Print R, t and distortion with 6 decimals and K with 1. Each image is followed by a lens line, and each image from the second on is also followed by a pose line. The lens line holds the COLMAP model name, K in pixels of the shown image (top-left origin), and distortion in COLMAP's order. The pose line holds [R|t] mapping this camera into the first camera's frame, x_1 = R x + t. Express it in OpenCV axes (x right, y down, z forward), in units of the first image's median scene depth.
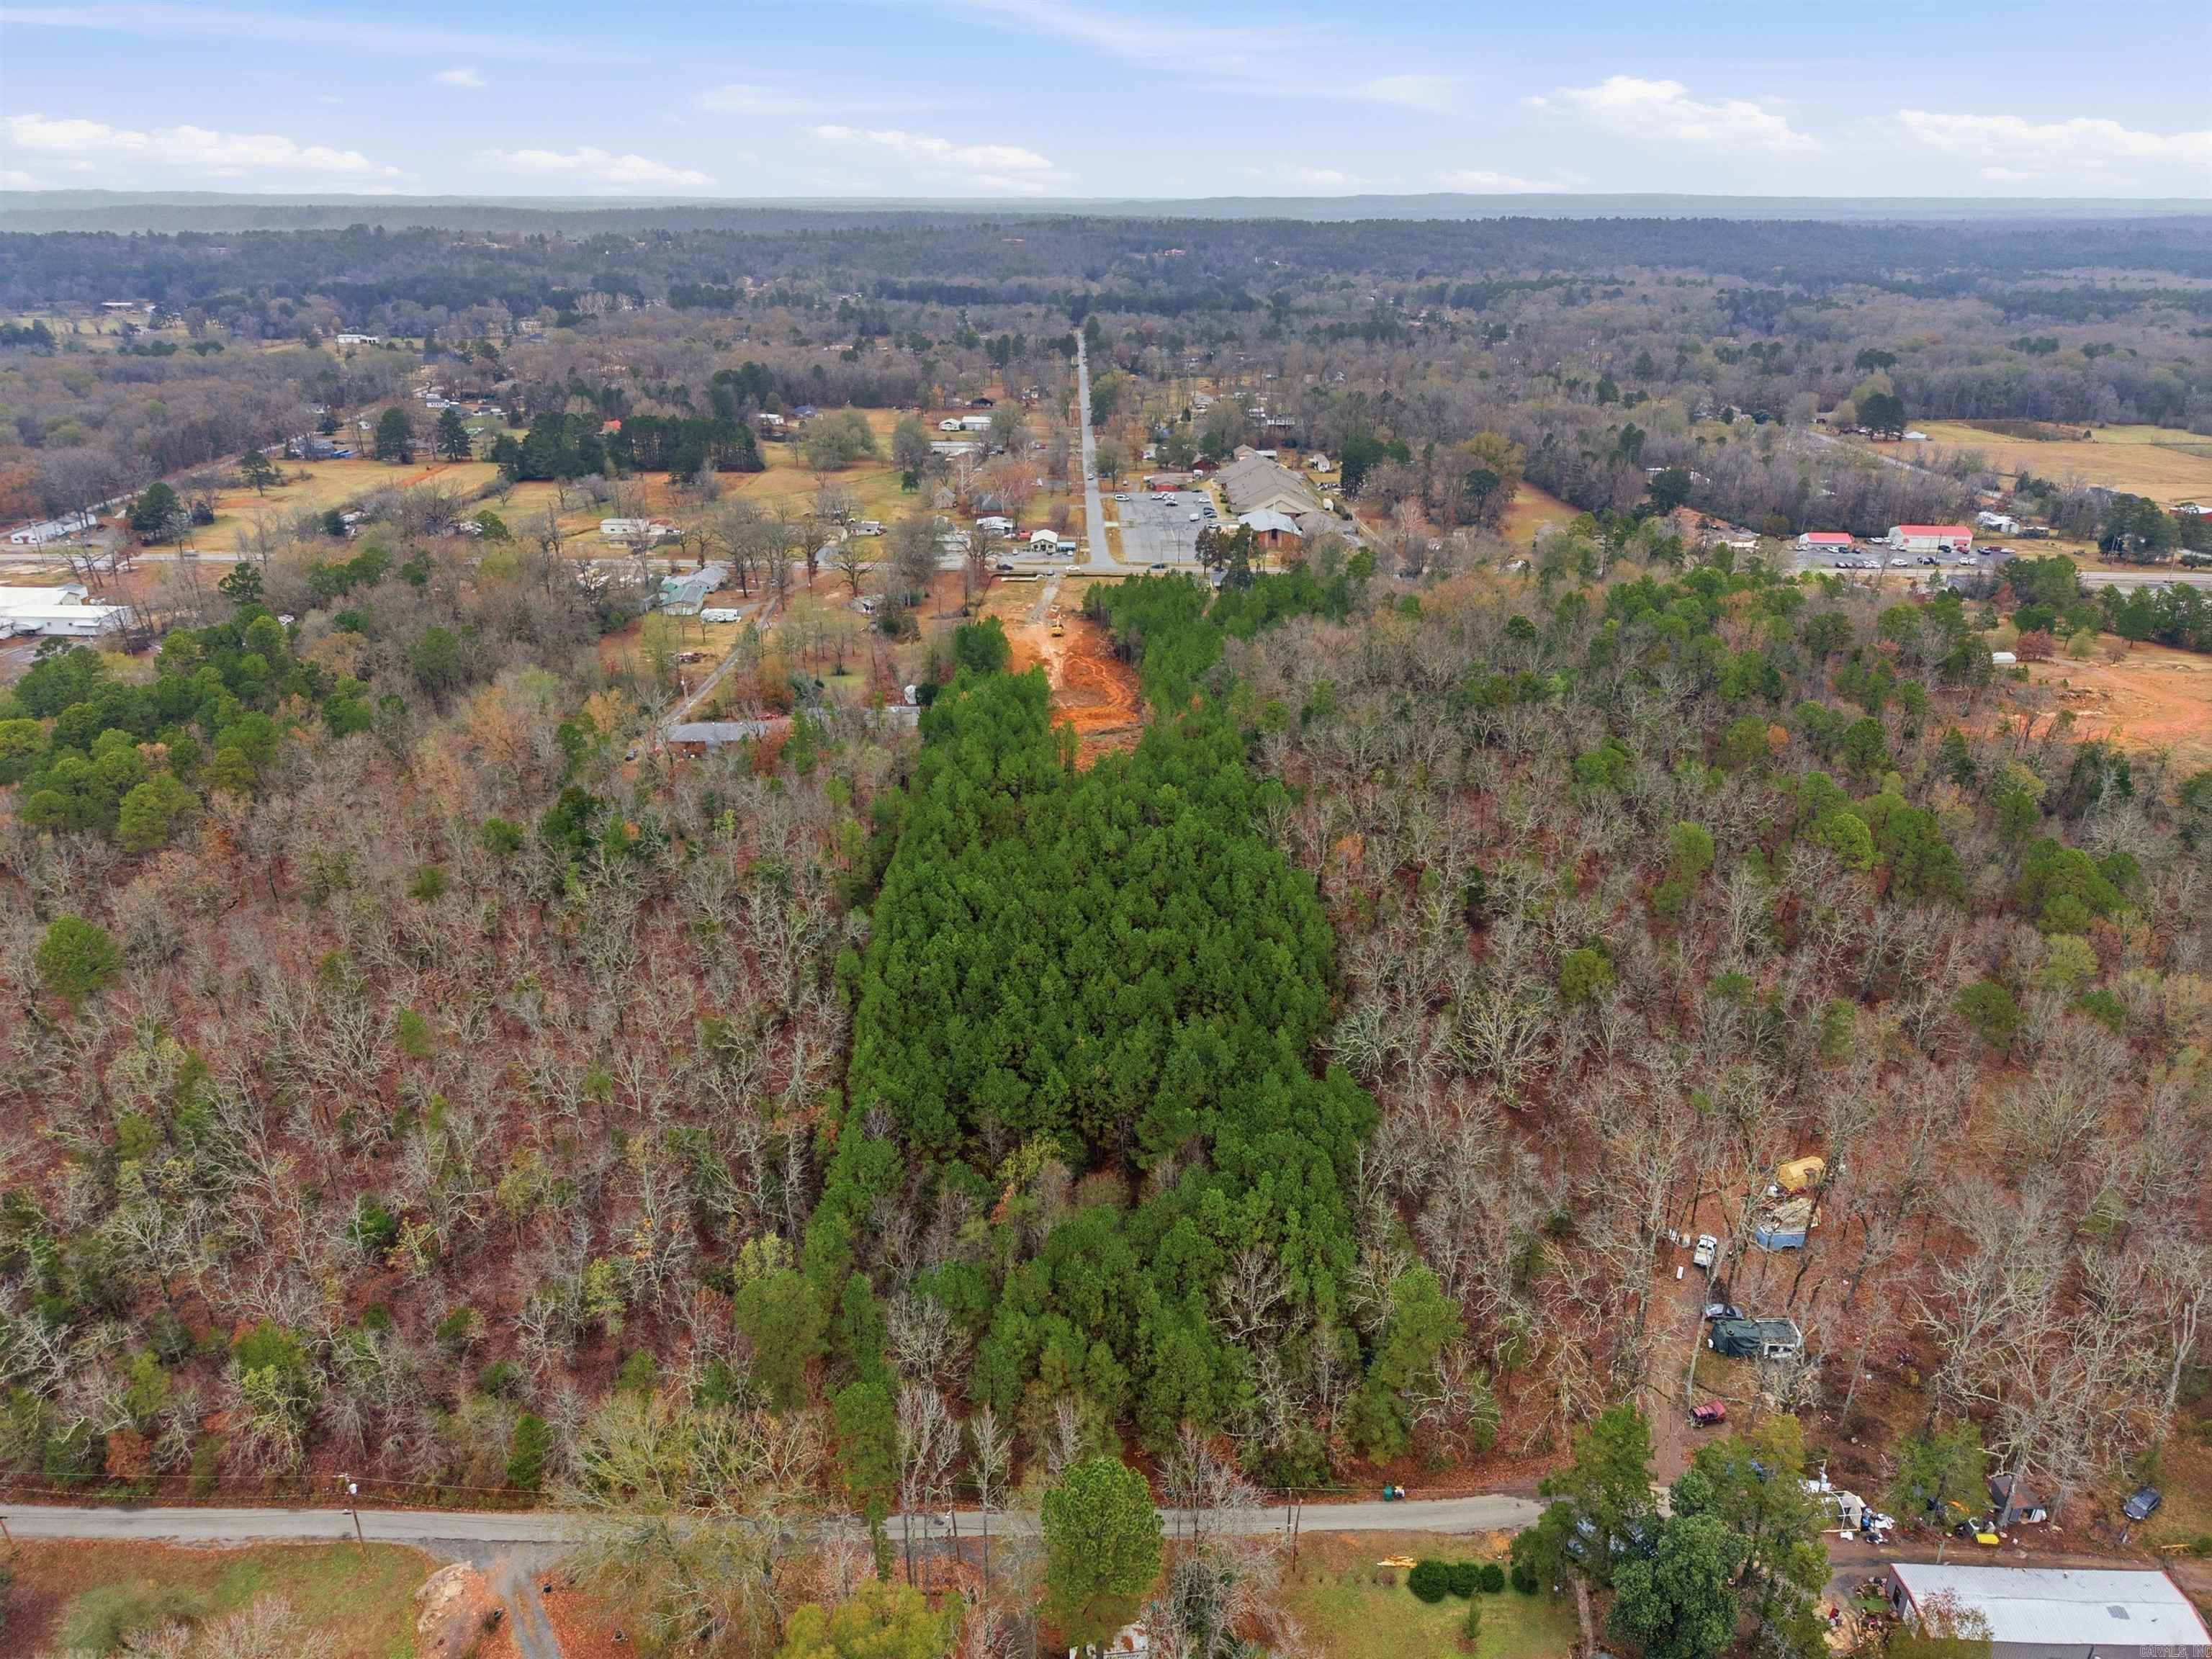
lens RADIAL K [[1492.0, 0, 1107.2], [0, 1492.0, 829.1], [0, 0, 1]] dist [0.020958, -0.026597]
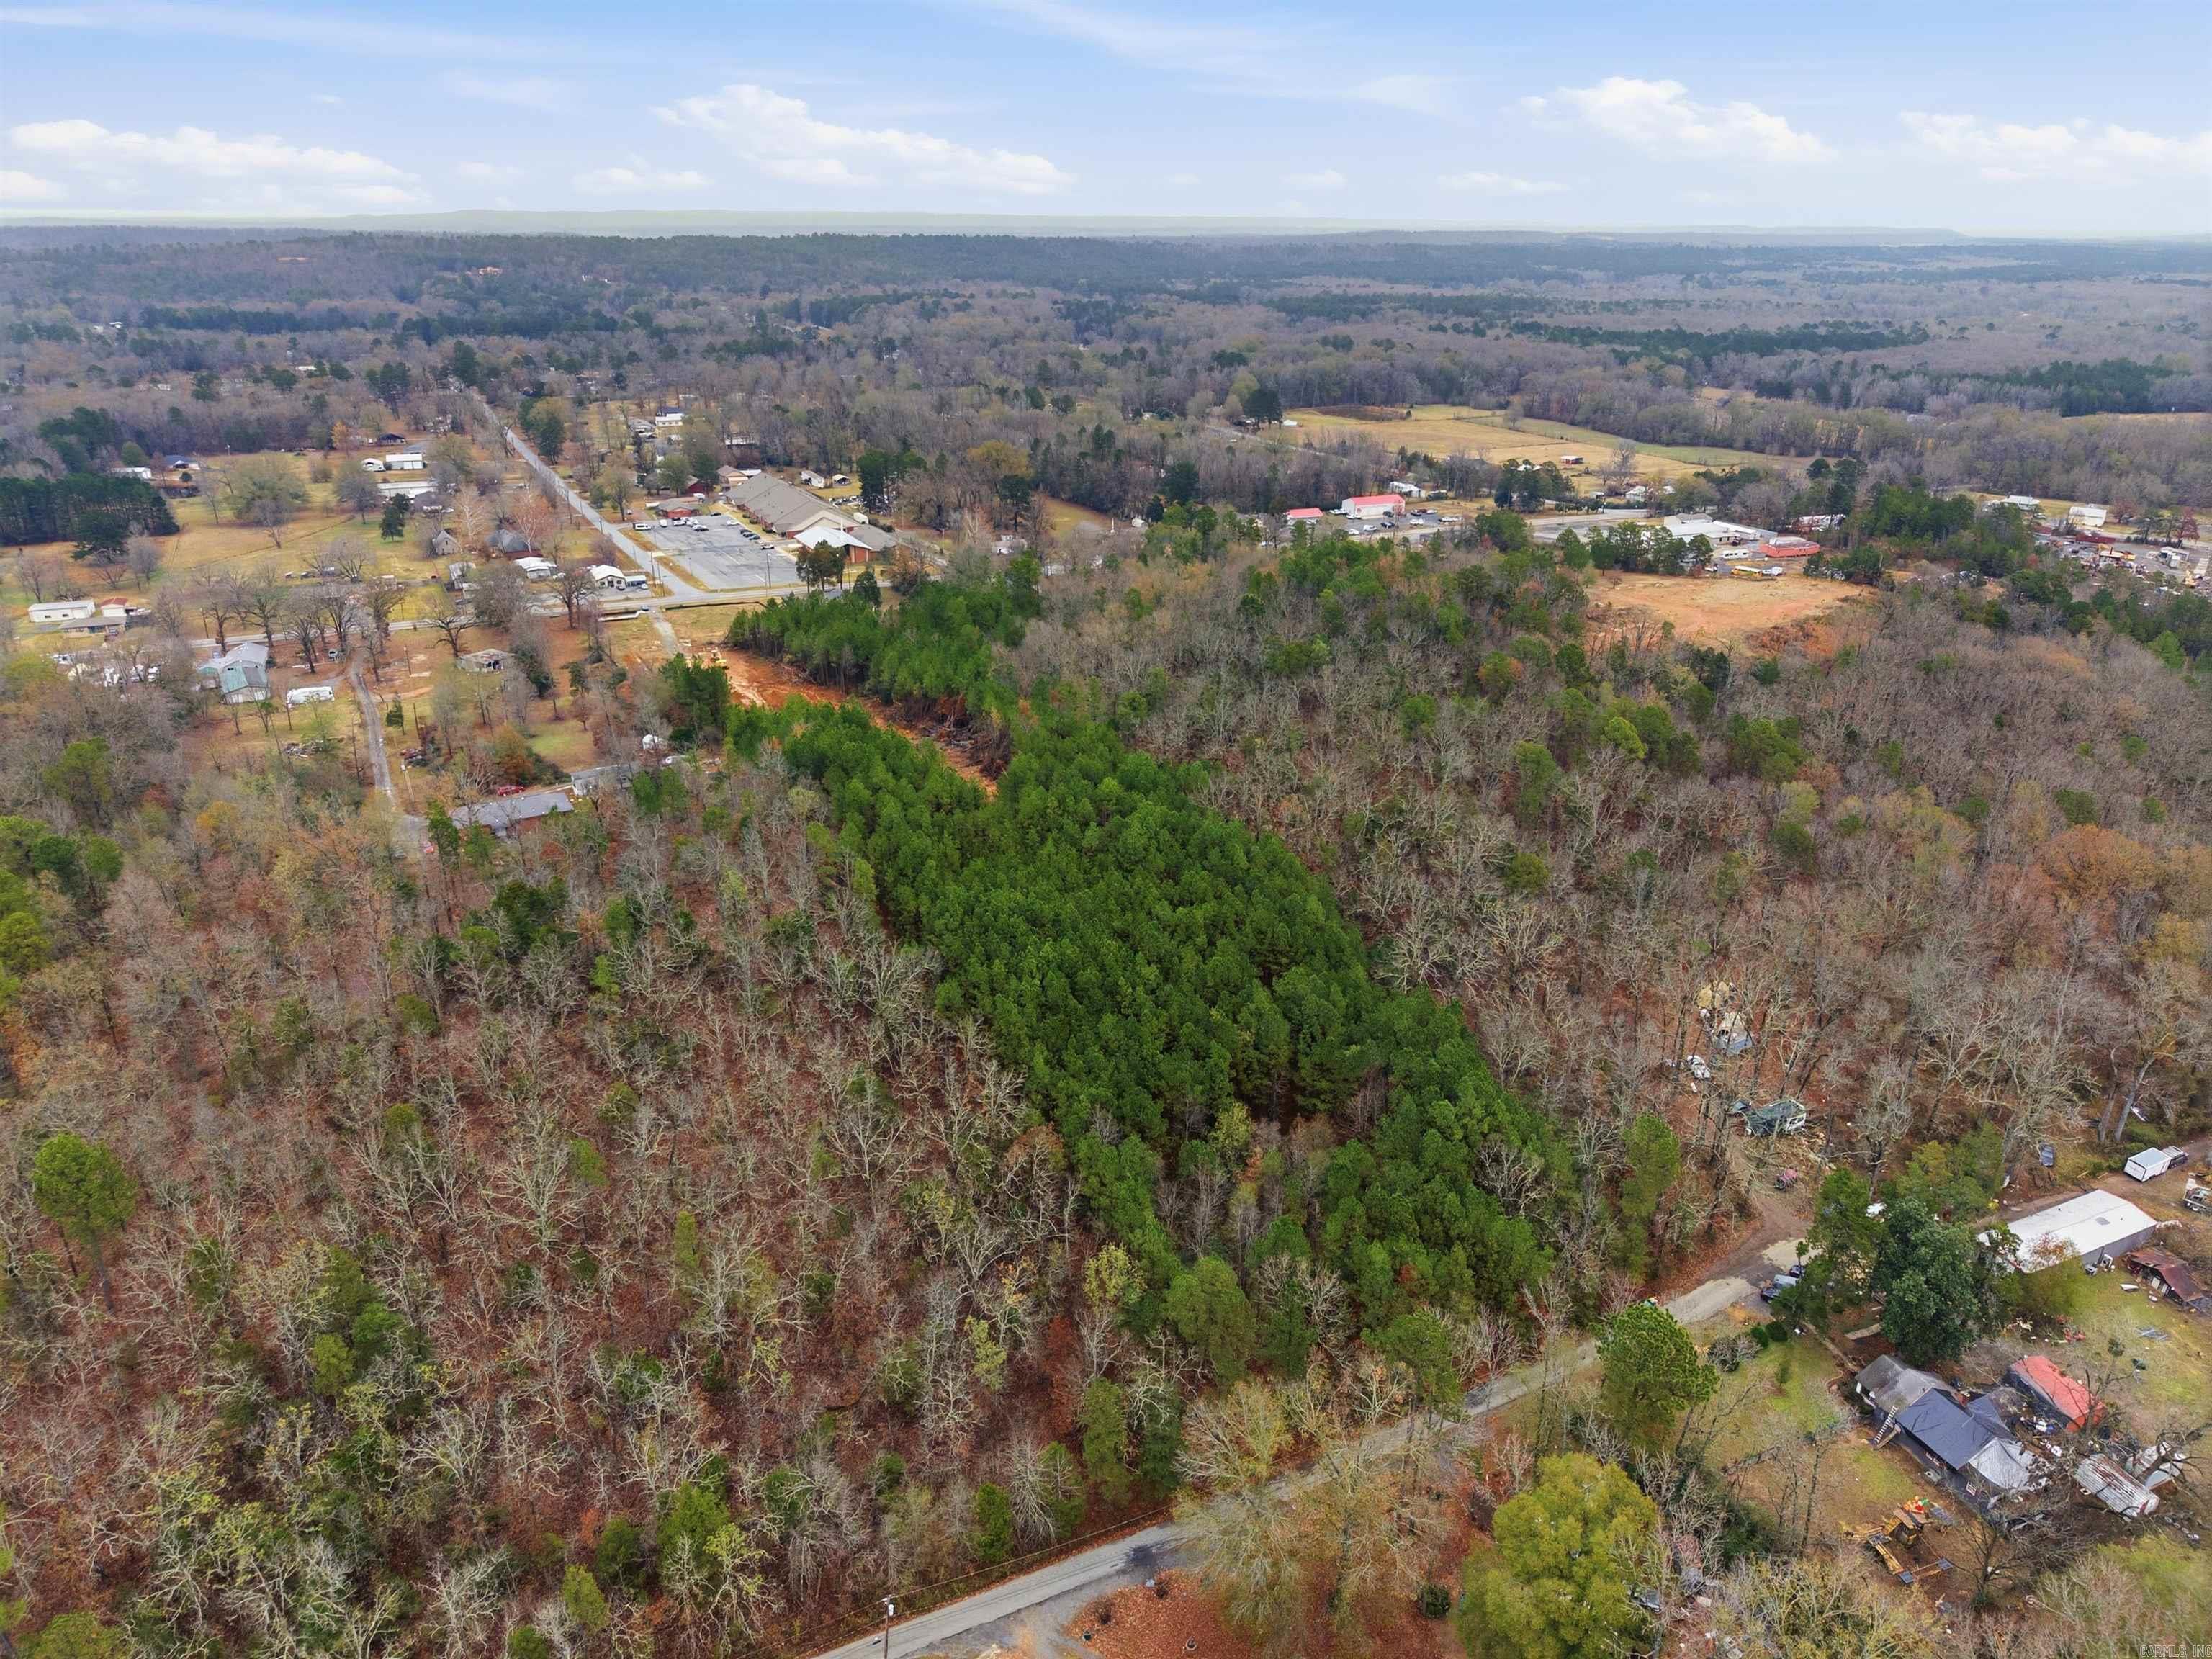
lens RADIAL K [[1492.0, 0, 1106.7], [0, 1492.0, 834.5], [0, 0, 1]] dist [0.020958, -0.026597]
pose [[0.896258, -0.165496, 0.411501, -0.121833], [0.167922, 0.985327, 0.030538, -0.006913], [-0.410517, 0.041730, 0.910898, 0.014159]]
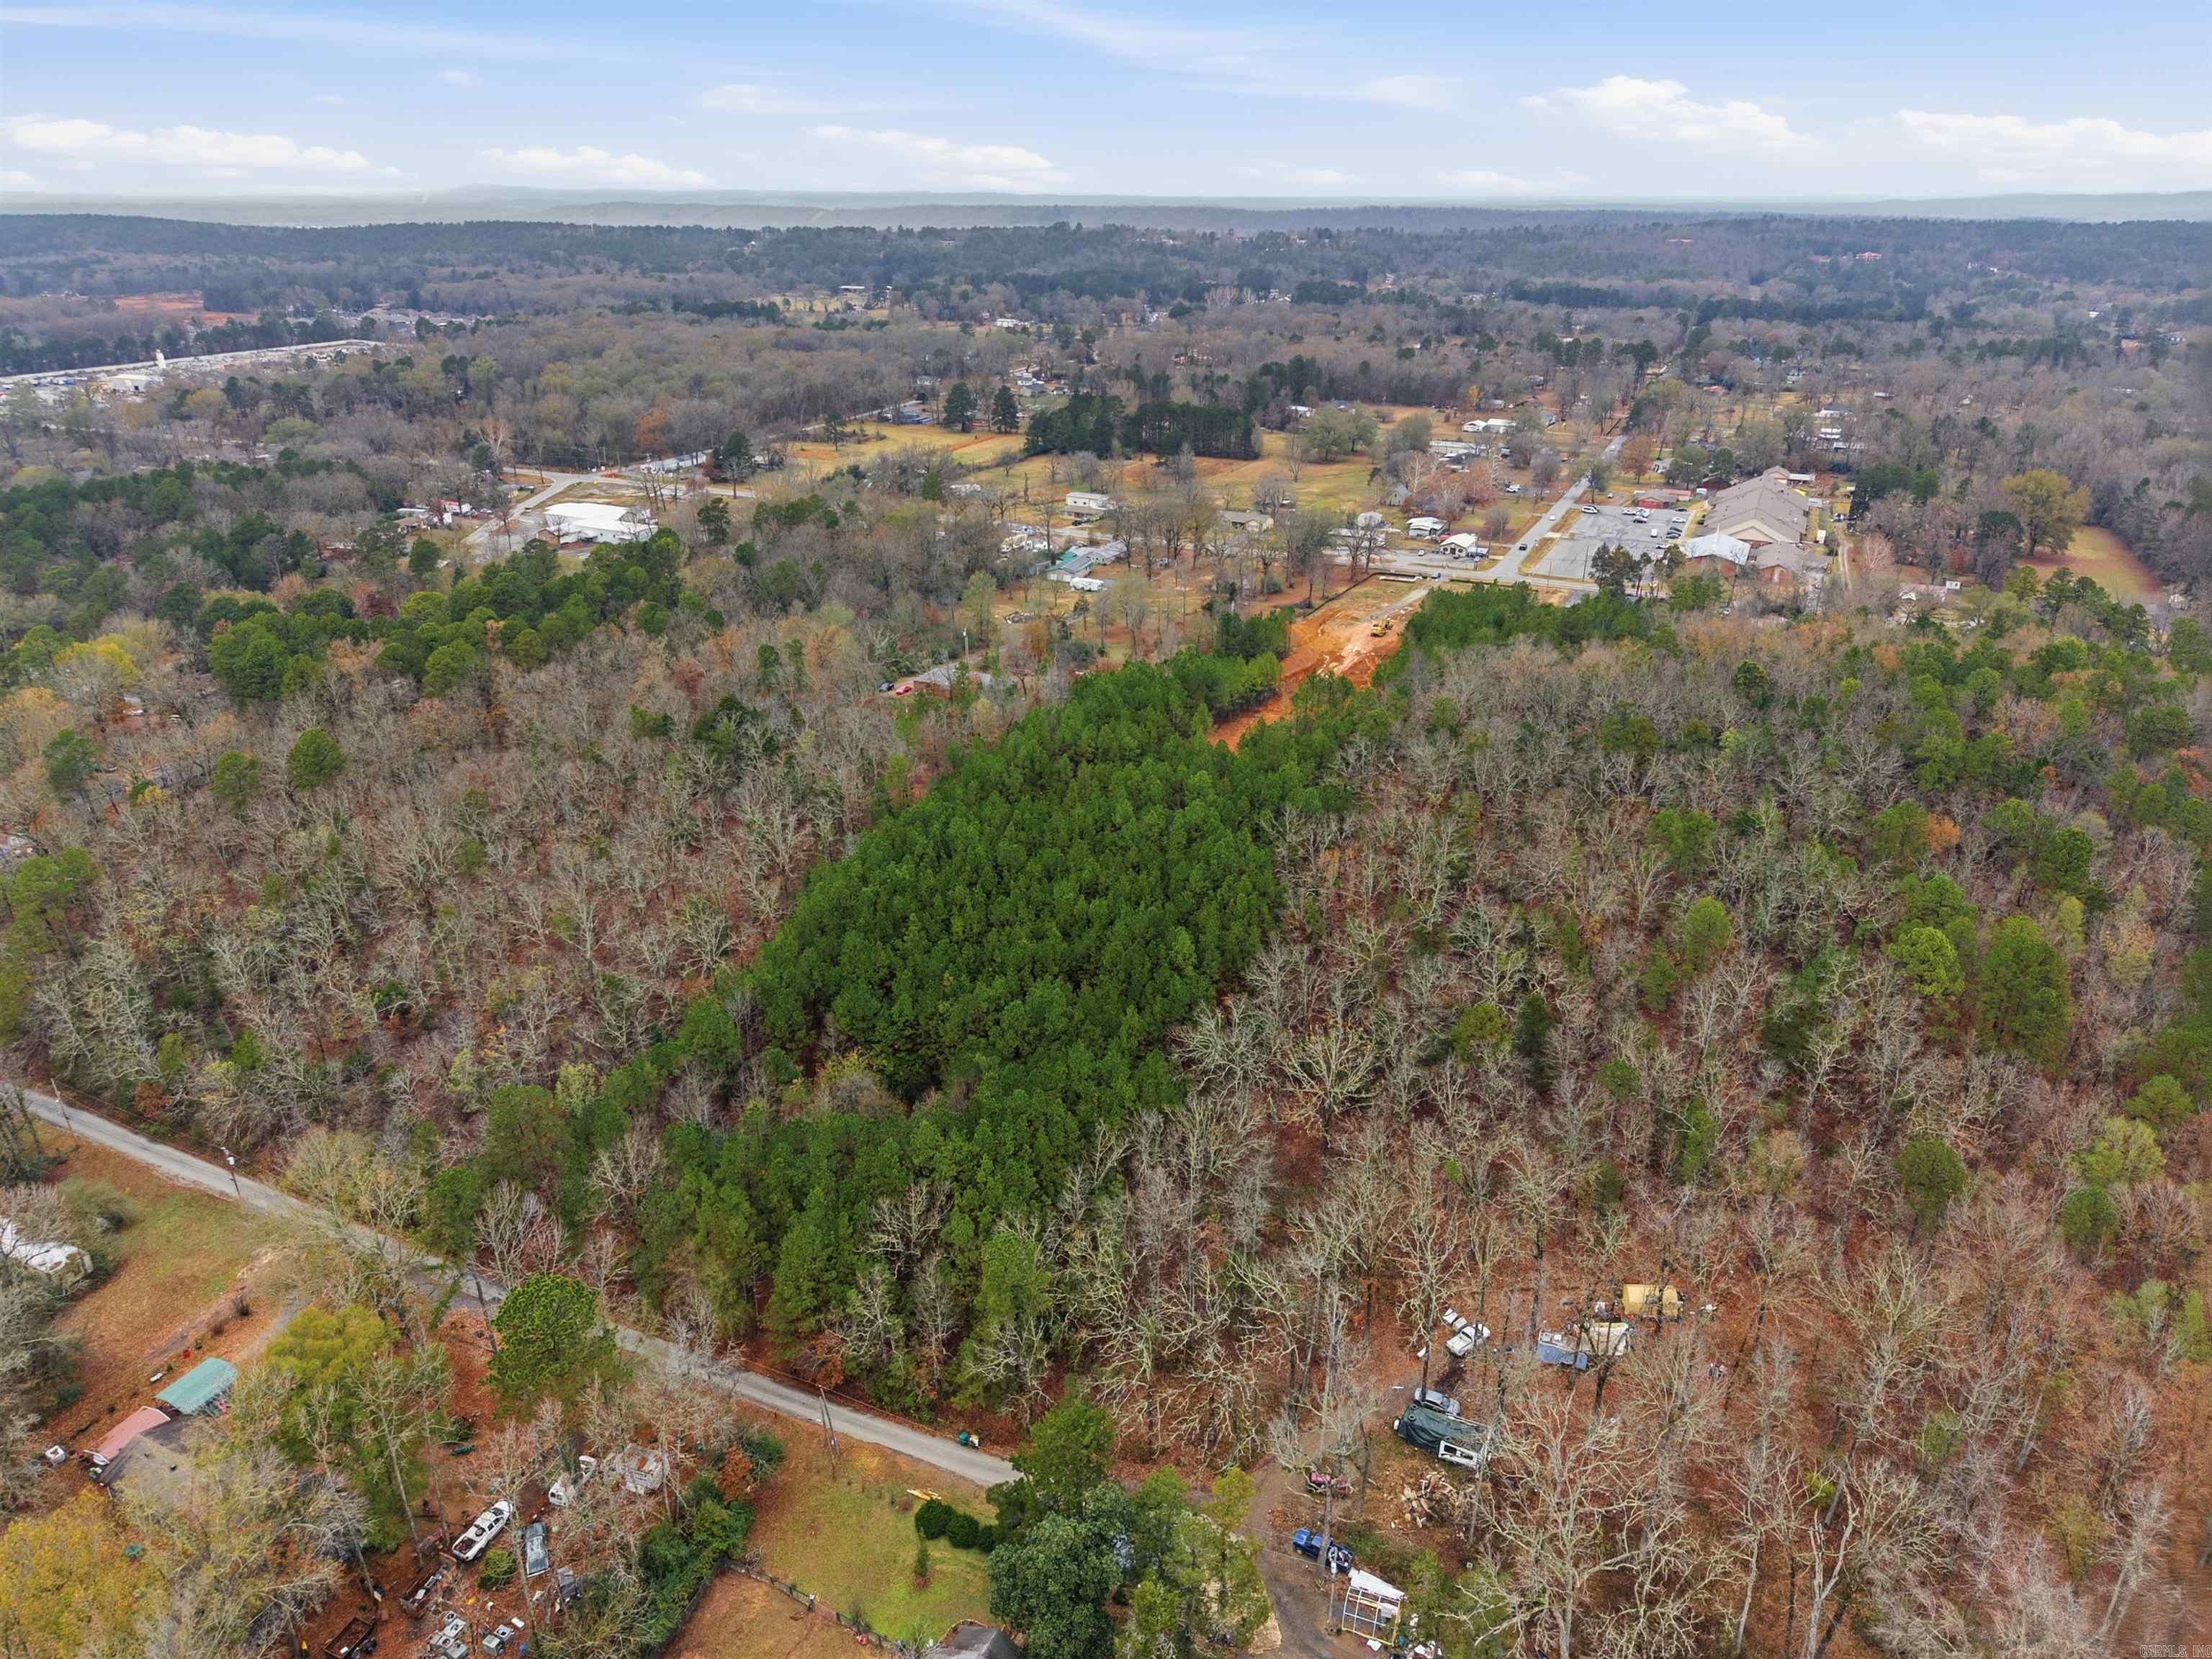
lens RADIAL K [[1492.0, 0, 1102.9], [0, 1492.0, 830.2], [0, 0, 1]] dist [0.020958, -0.026597]
pose [[0.900156, 0.167951, -0.401886, 0.120114], [-0.167615, 0.985184, 0.036286, -0.004728], [0.402026, 0.034700, 0.914971, 0.014855]]
